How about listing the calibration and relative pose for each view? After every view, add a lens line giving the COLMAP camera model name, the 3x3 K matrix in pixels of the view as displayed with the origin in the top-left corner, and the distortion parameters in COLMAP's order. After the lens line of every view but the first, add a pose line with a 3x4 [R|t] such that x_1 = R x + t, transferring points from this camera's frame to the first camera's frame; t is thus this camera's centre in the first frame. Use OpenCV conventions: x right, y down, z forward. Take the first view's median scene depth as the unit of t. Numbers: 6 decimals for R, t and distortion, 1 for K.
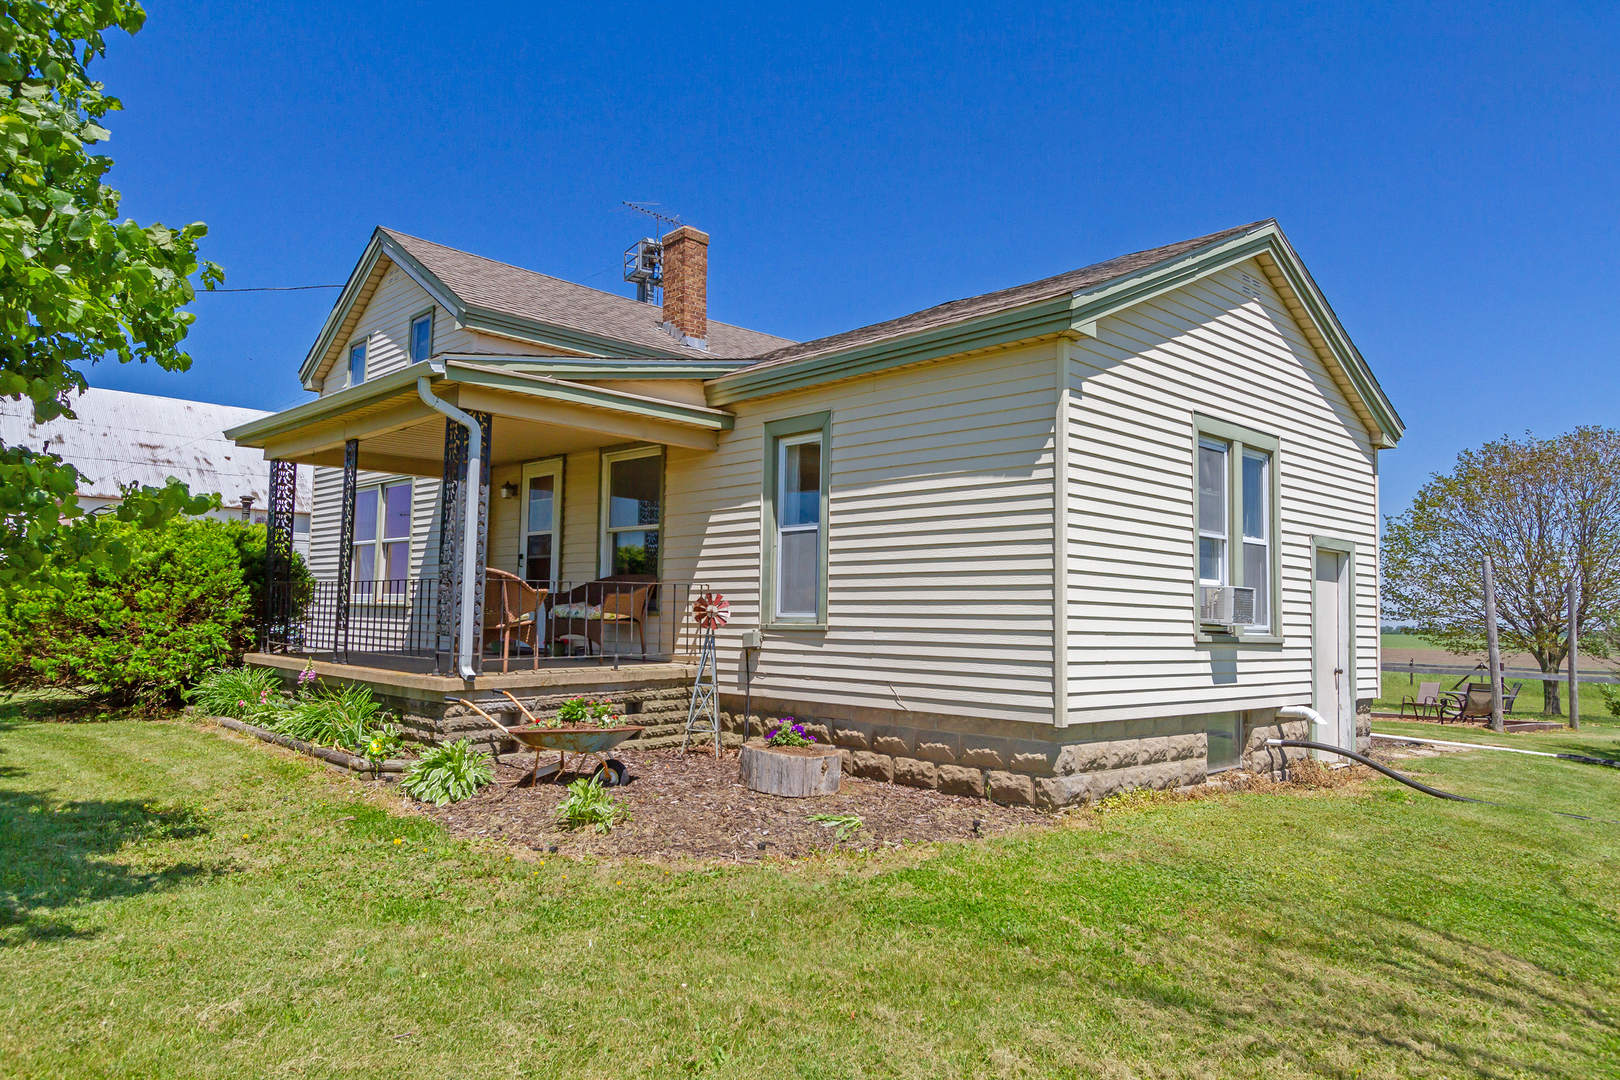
lens RADIAL K [[1095.8, 0, 810.0], [0, 1095.8, 540.0], [0, 0, 1]] dist [0.000487, -0.000135]
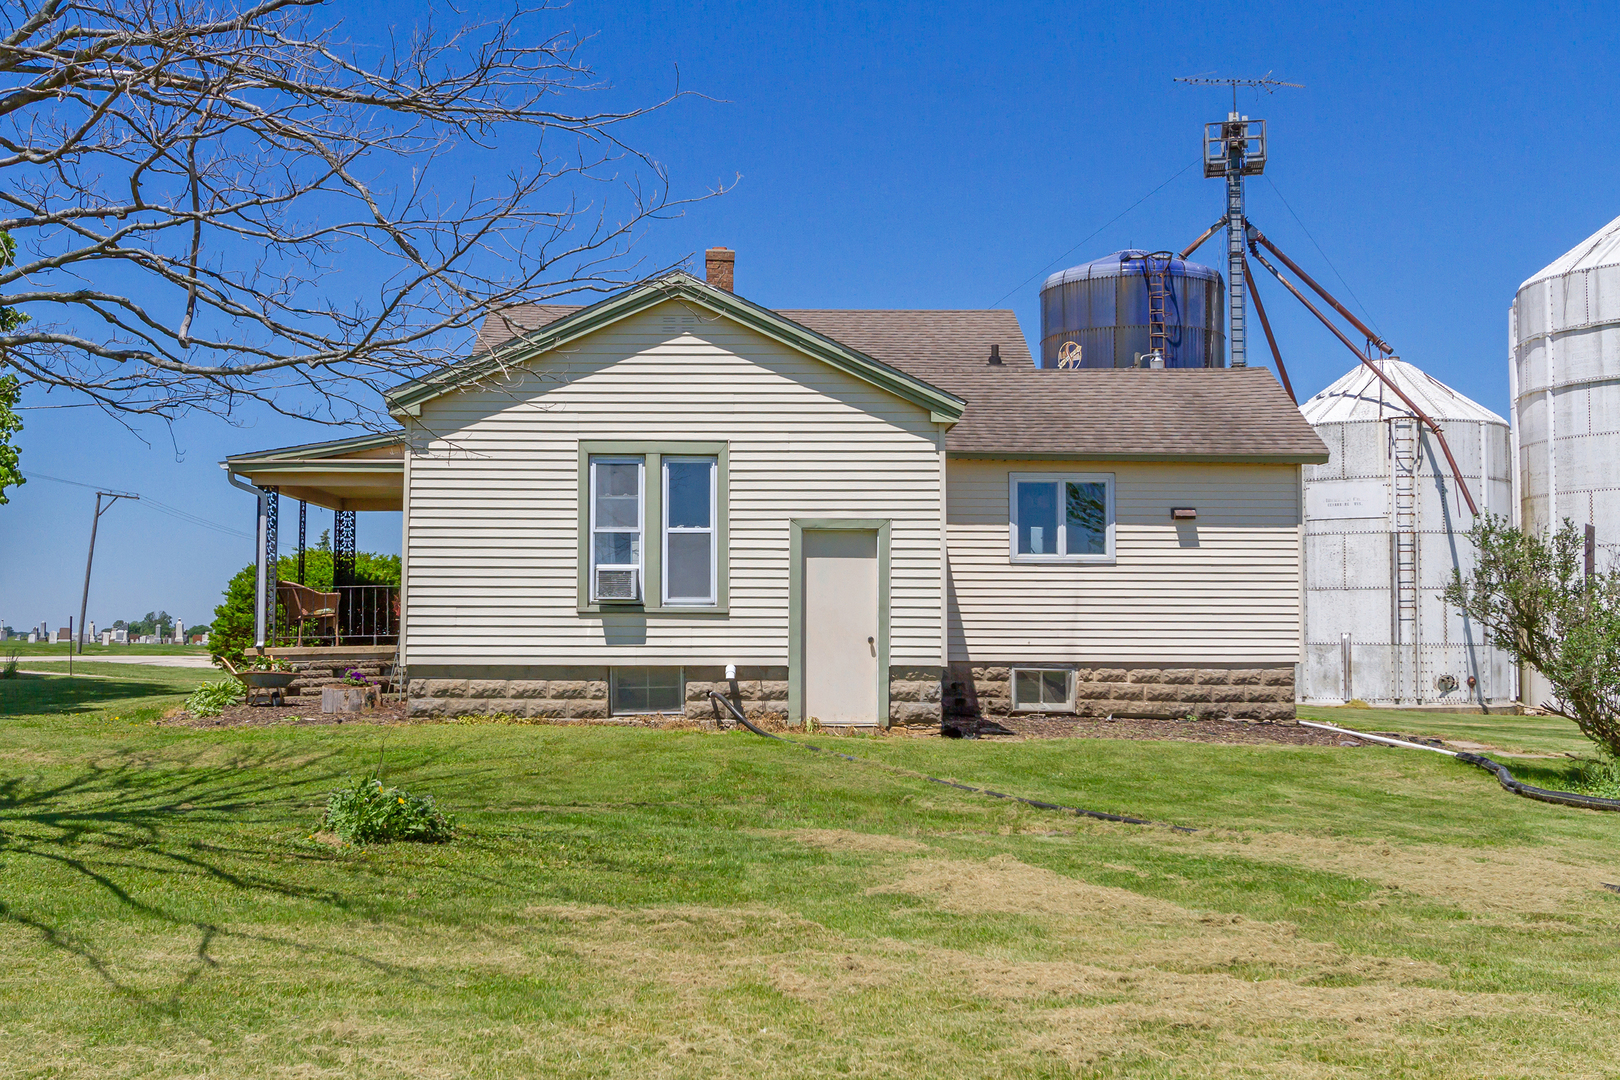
lens RADIAL K [[1774.0, 0, 810.0], [0, 1774.0, 540.0], [0, 0, 1]] dist [-0.003823, -0.002446]
pose [[0.749505, -0.060804, -0.659201, 1.909107], [0.063712, 0.997776, -0.019593, 0.061922], [0.658926, -0.027314, 0.751712, -0.428327]]
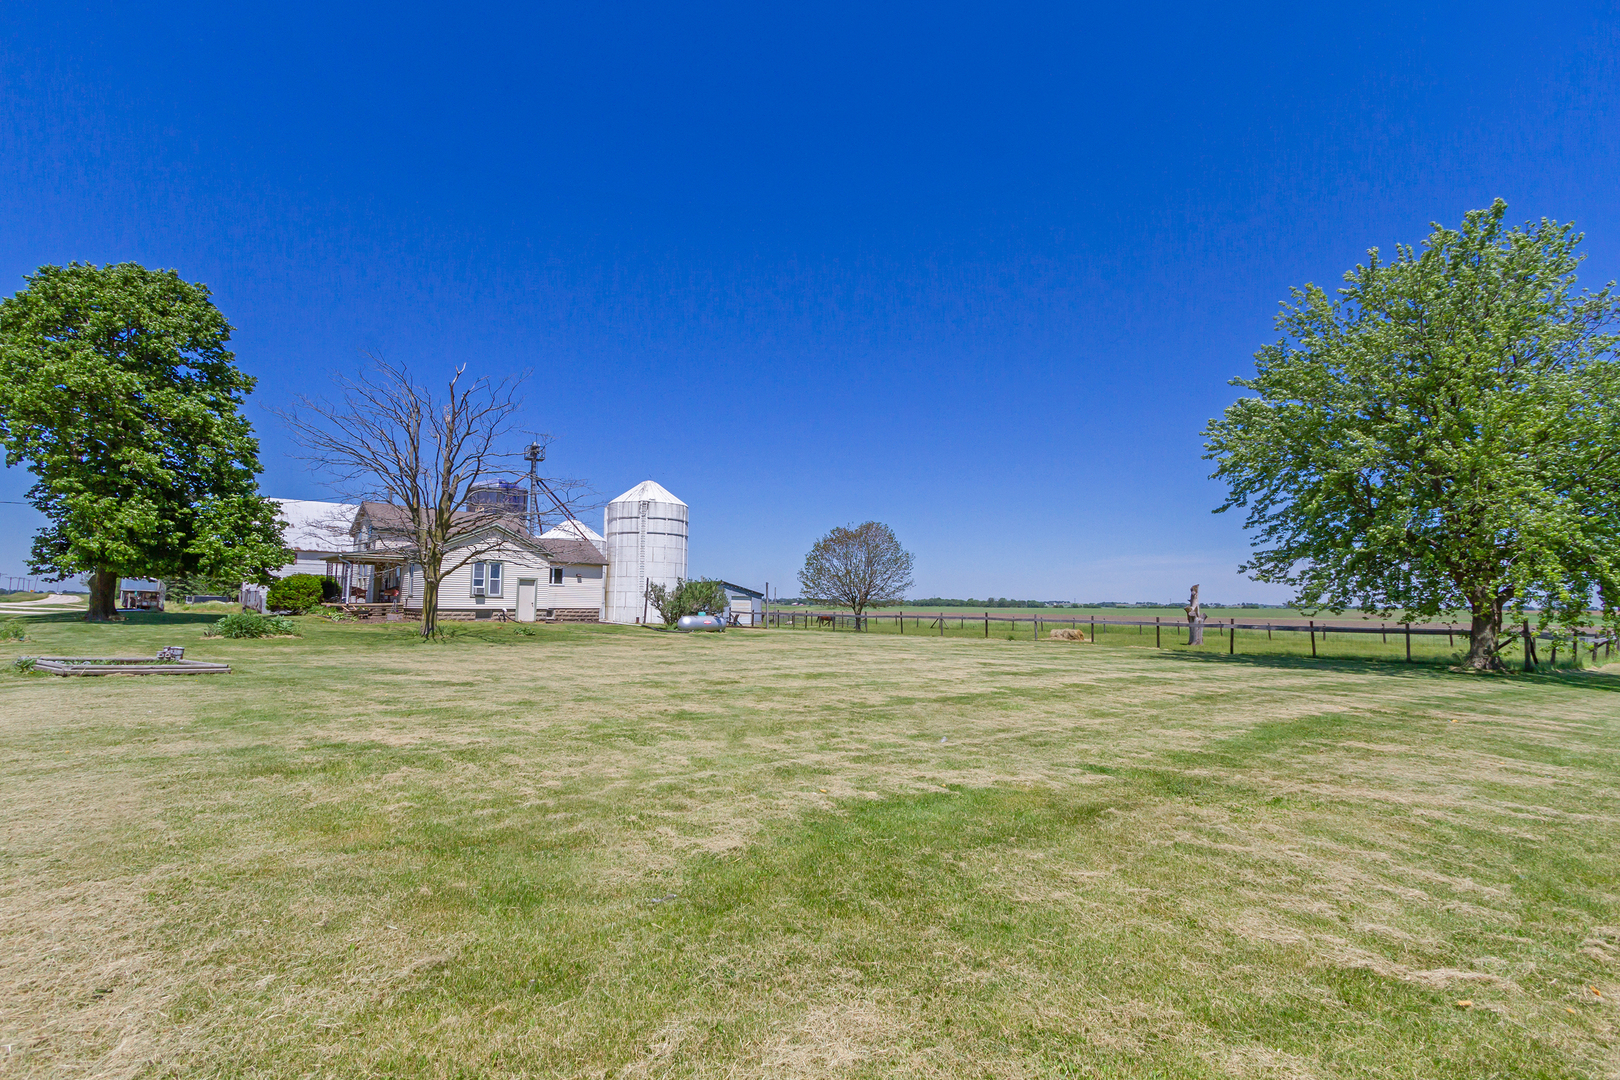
lens RADIAL K [[737.7, 0, 801.4], [0, 737.7, 552.0], [0, 0, 1]] dist [0.002901, -0.000943]
pose [[0.999947, -0.005302, 0.008771, 2.043499], [0.005250, 0.999969, 0.005918, -0.161810], [-0.008802, -0.005872, 0.999944, -2.950404]]
